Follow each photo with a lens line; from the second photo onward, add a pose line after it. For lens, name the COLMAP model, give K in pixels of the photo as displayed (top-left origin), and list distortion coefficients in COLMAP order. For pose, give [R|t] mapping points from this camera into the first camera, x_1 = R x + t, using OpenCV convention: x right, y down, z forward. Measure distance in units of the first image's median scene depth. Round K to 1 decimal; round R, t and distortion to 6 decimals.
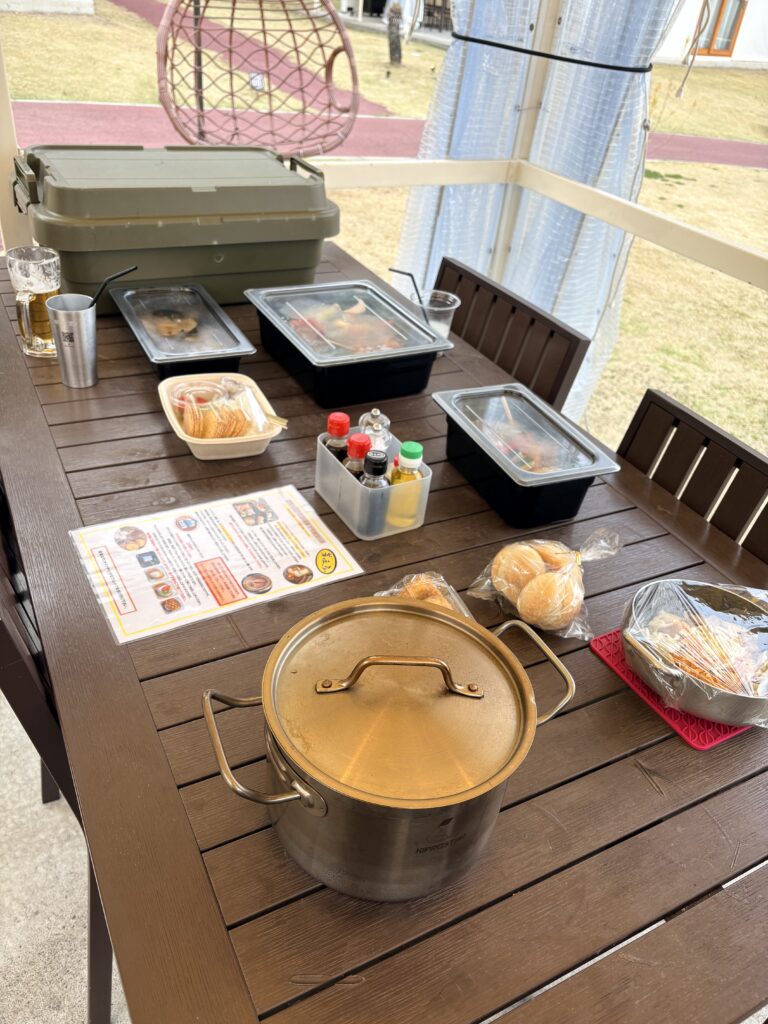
lens RADIAL K [[778.3, 0, 377.1], [0, 778.3, 511.8], [0, 0, 1]] dist [0.052616, -0.062640]
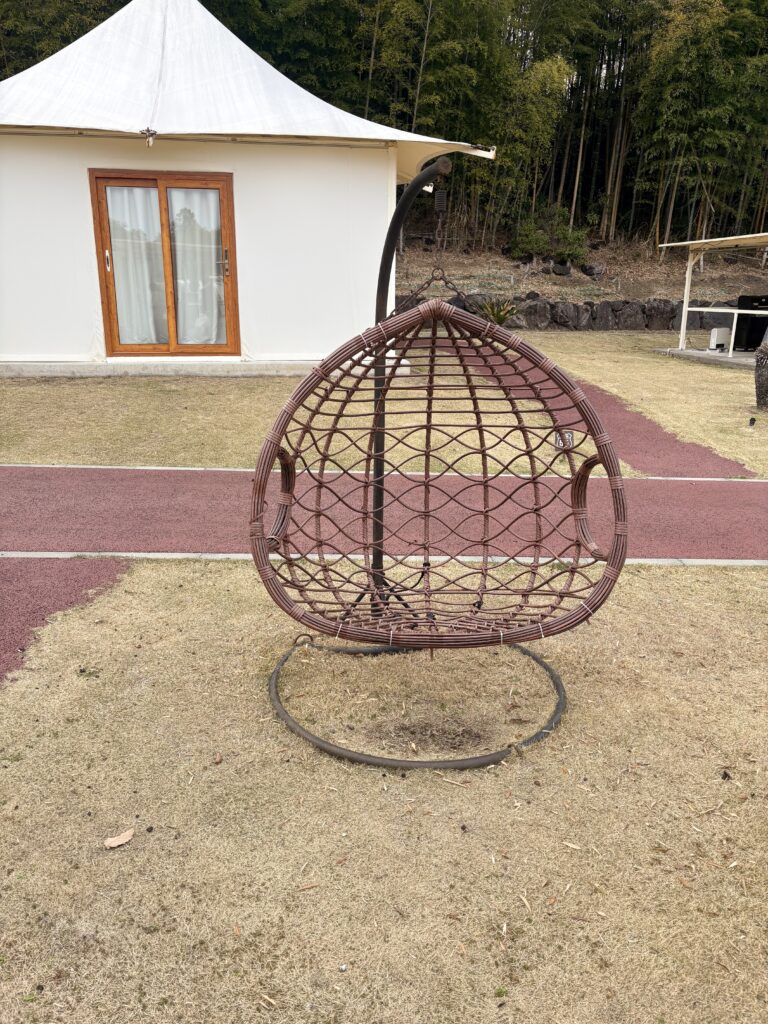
lens RADIAL K [[778.3, 0, 377.1], [0, 778.3, 511.8], [0, 0, 1]] dist [0.052616, -0.062640]
pose [[0.898634, 0.034509, -0.437341, 0.053049], [-0.187208, 0.931740, -0.311148, -0.345829], [0.396750, 0.361482, 0.843753, 0.479506]]
